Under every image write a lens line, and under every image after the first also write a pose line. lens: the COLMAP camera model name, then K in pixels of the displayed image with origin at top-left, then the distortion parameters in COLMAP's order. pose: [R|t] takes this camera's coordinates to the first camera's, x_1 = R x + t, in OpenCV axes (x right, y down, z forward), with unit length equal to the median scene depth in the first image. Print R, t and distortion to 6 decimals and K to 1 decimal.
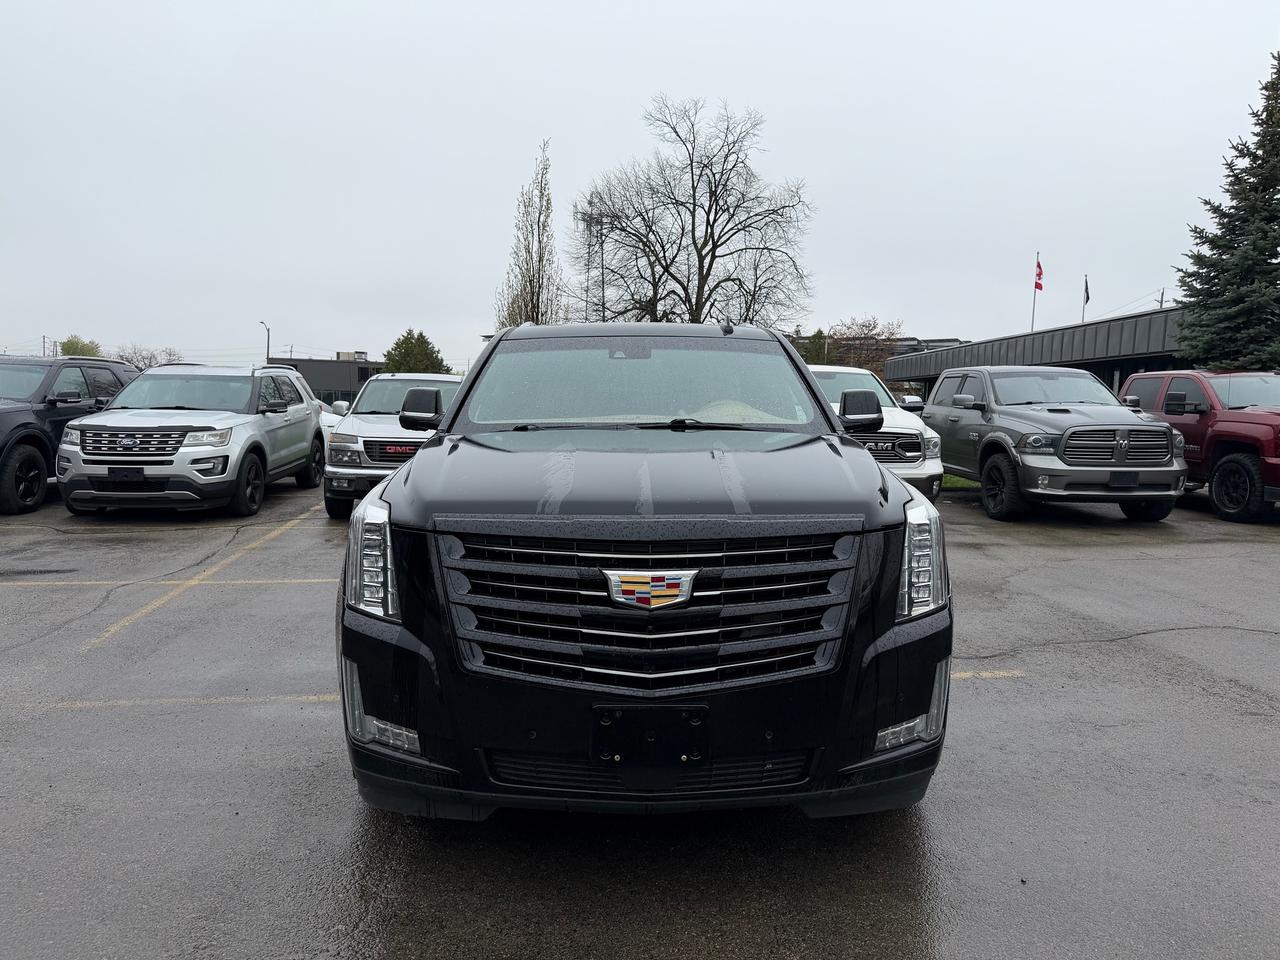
lens RADIAL K [[923.3, 0, 640.0], [0, 923.3, 480.0], [0, 0, 1]] dist [-0.001420, -0.001933]
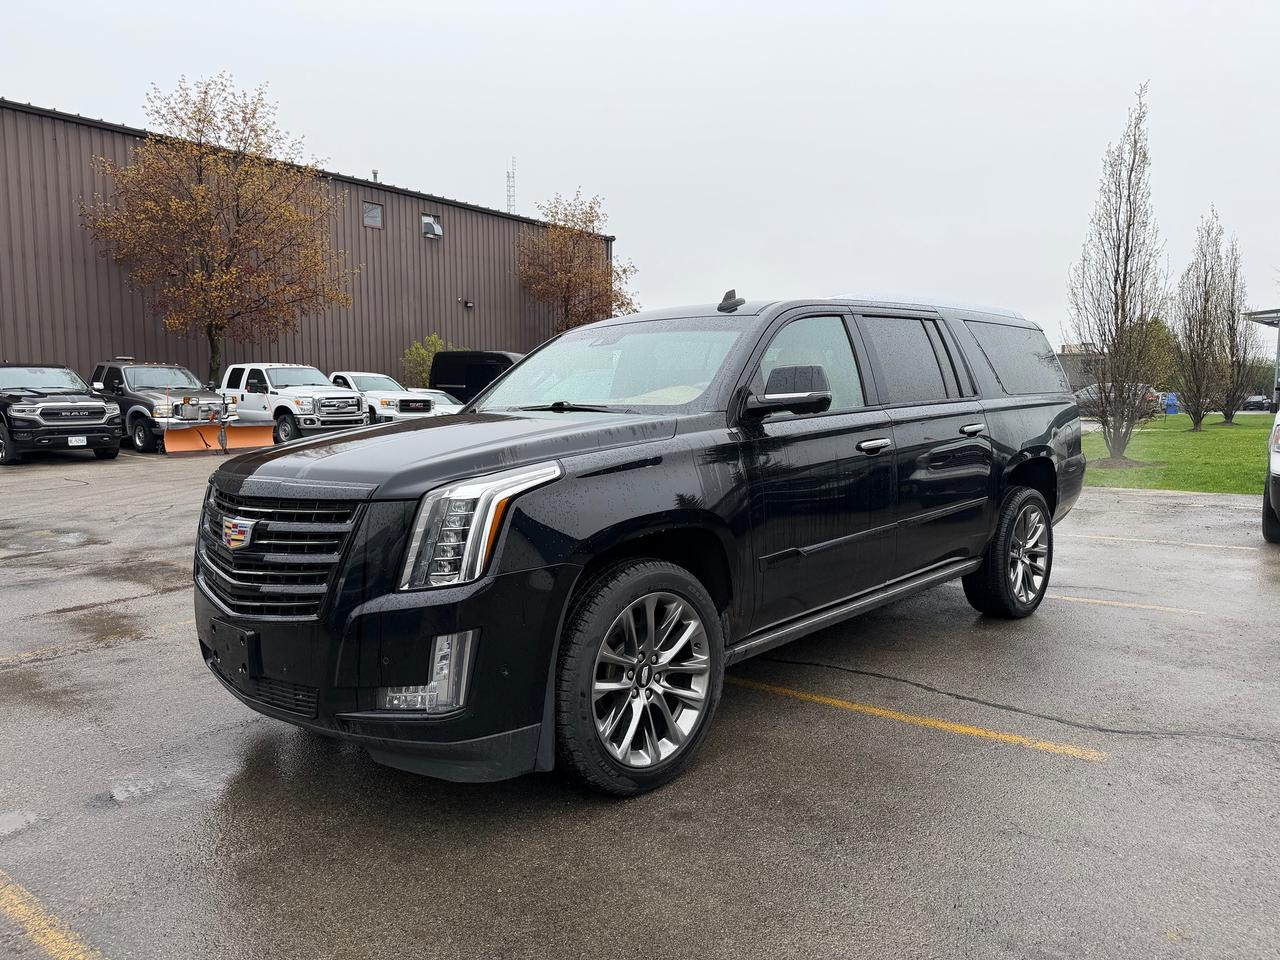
lens RADIAL K [[923.3, 0, 640.0], [0, 923.3, 480.0], [0, 0, 1]] dist [-0.001420, -0.001933]
pose [[0.704342, 0.036299, -0.708932, 1.199023], [-0.034570, 0.999261, 0.016818, 0.003130], [0.709019, 0.012662, 0.705076, 0.456879]]
